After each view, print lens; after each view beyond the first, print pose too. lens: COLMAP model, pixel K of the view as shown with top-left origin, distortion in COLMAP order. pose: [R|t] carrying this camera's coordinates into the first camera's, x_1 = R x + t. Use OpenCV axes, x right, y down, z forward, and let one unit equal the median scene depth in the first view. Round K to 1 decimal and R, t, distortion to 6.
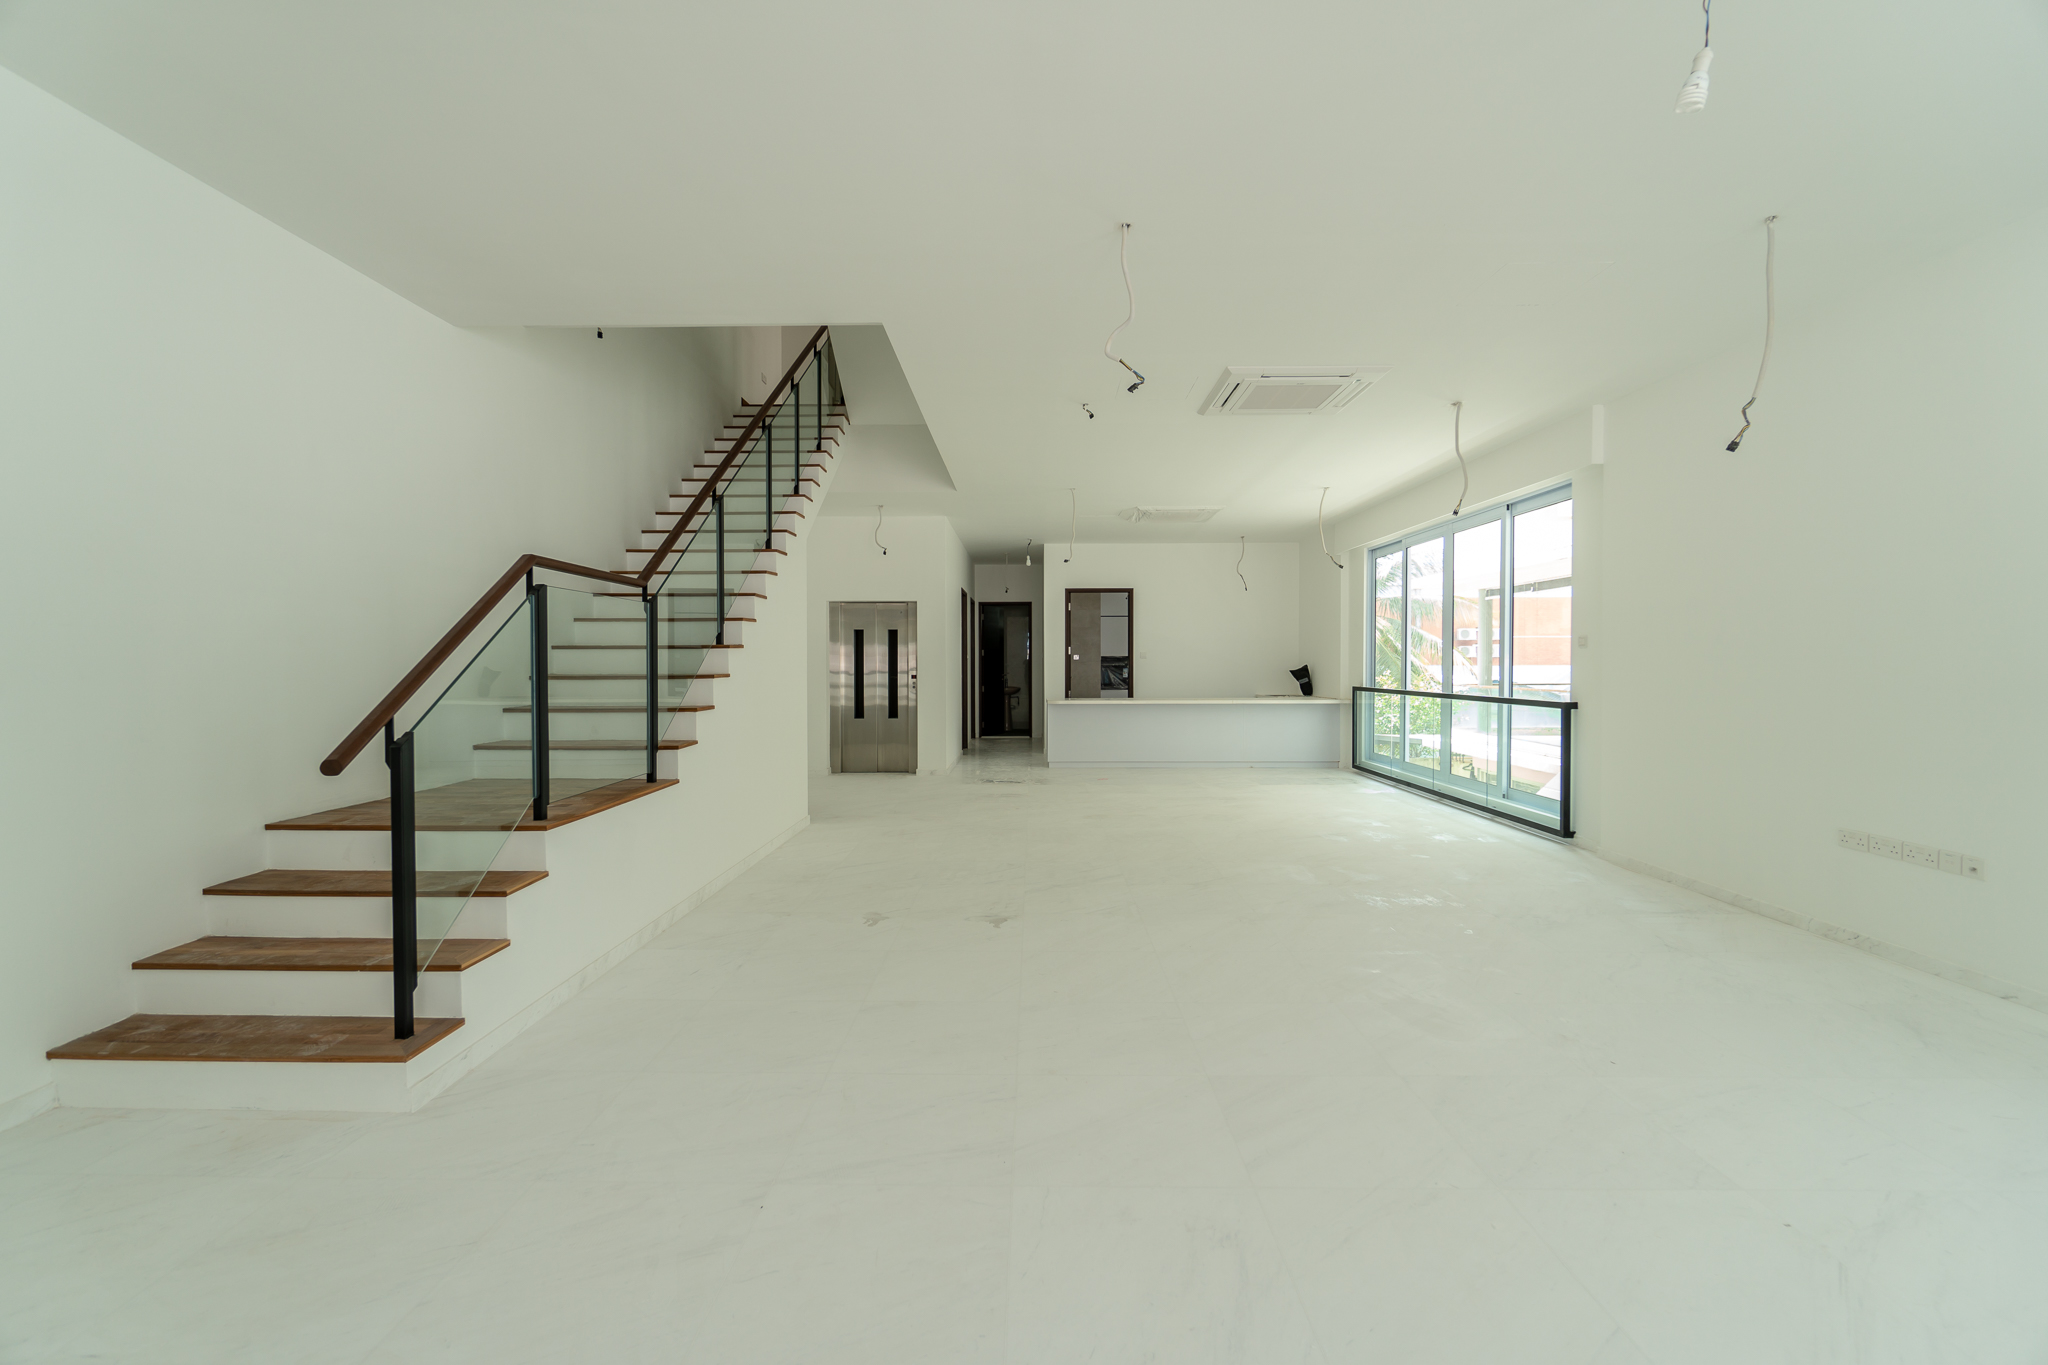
lens RADIAL K [[886.5, 0, 1013.6], [0, 886.5, 672.3], [0, 0, 1]] dist [-0.003286, 0.000158]
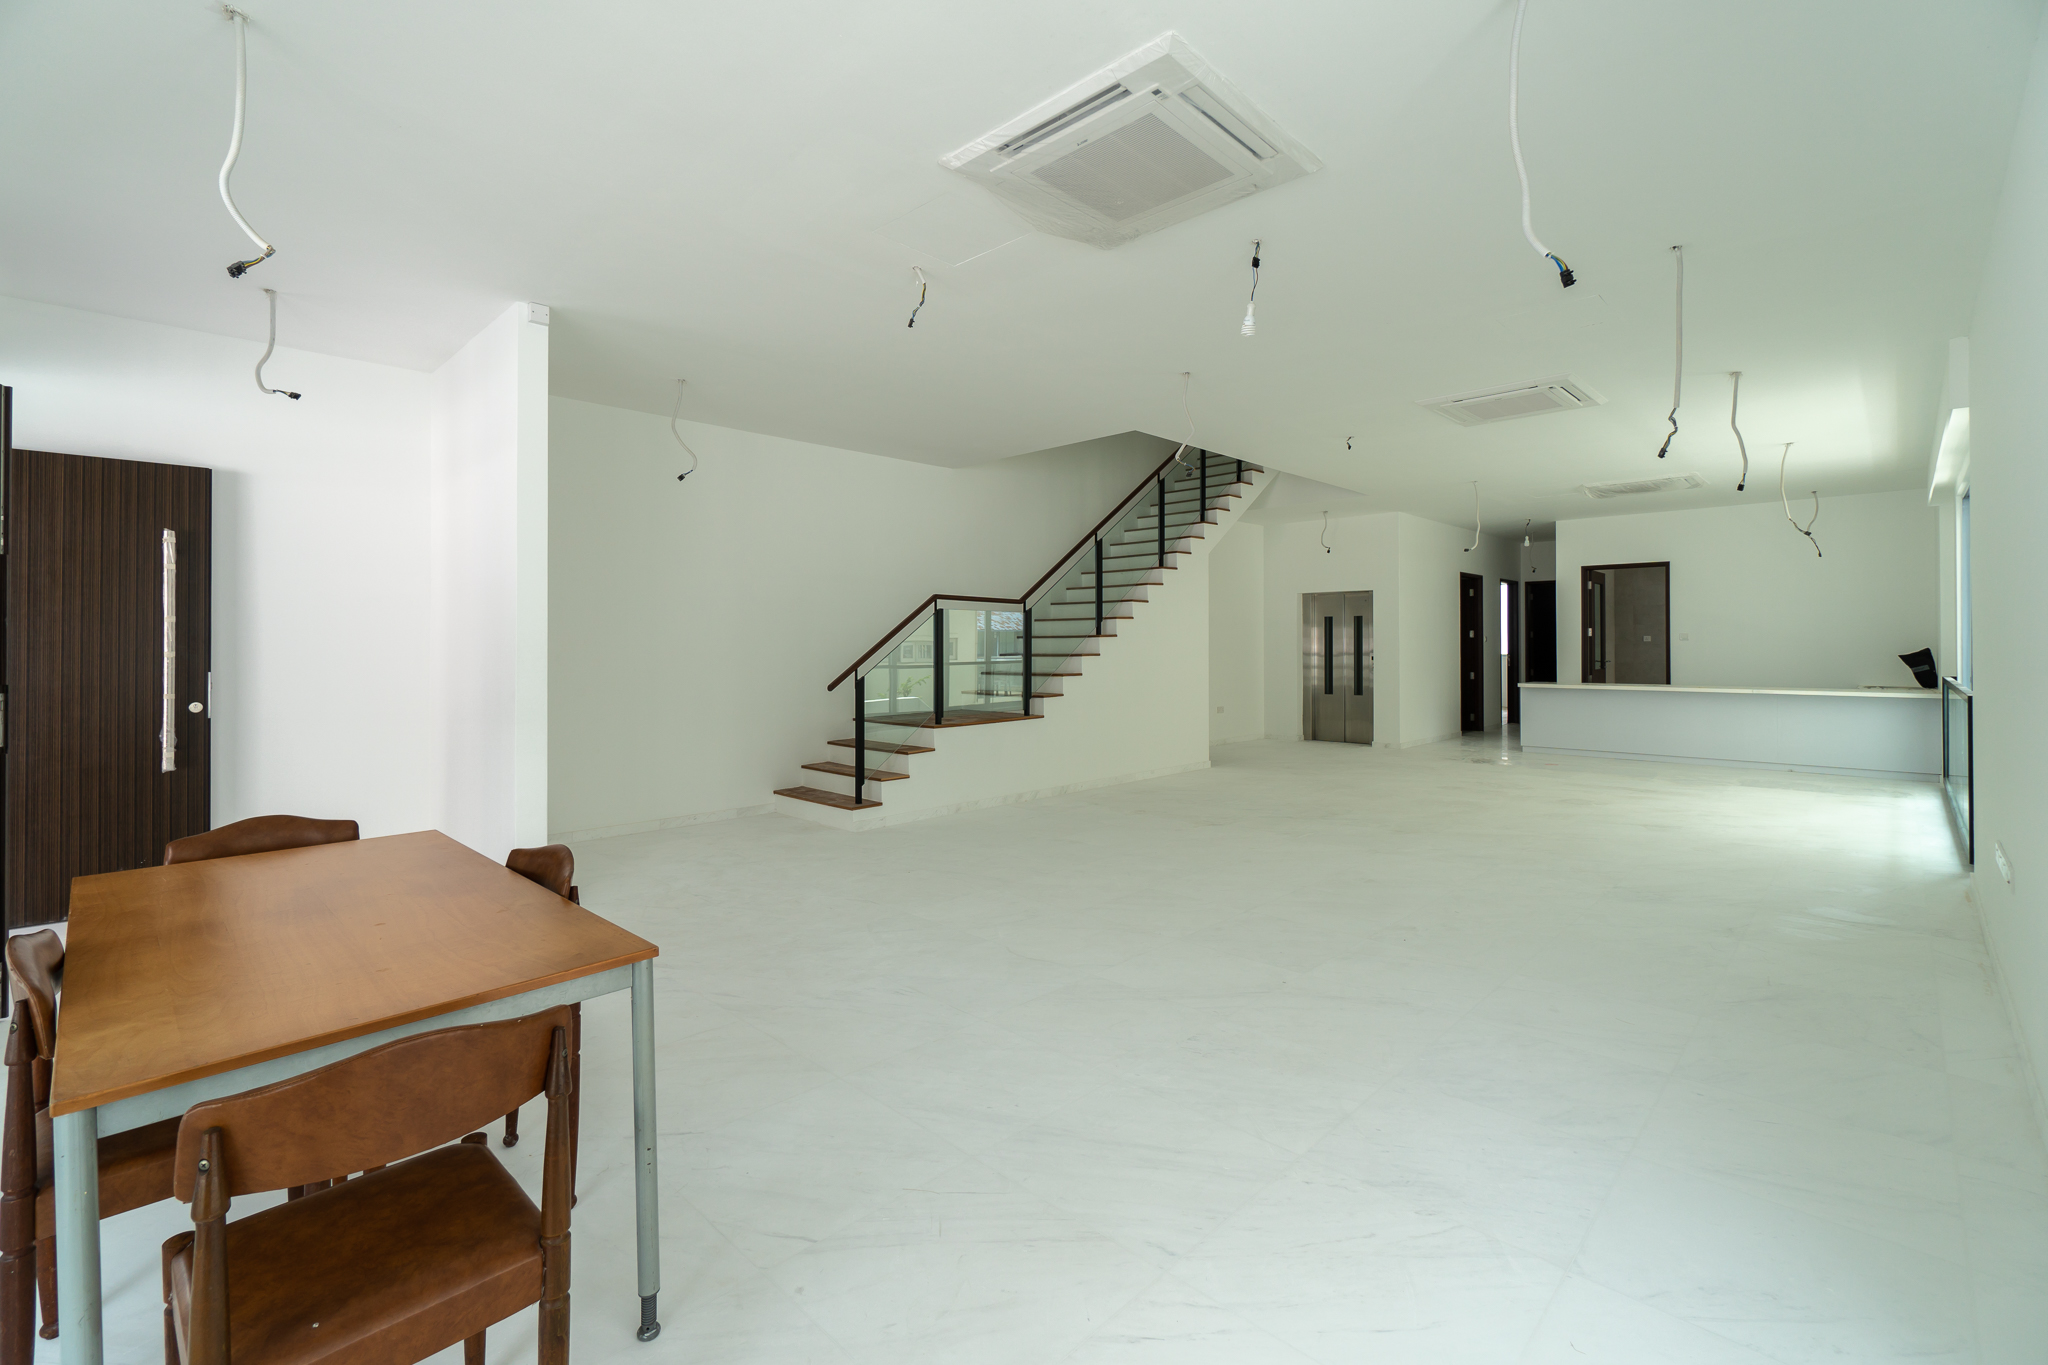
lens RADIAL K [[891.6, 0, 1020.7], [0, 891.6, 638.5], [0, 0, 1]] dist [-0.000663, 0.000048]
pose [[0.736518, -0.007348, -0.676379, 0.315357], [-0.005331, 0.999847, -0.016668, 0.001177], [0.676397, 0.015882, 0.736366, -0.120252]]
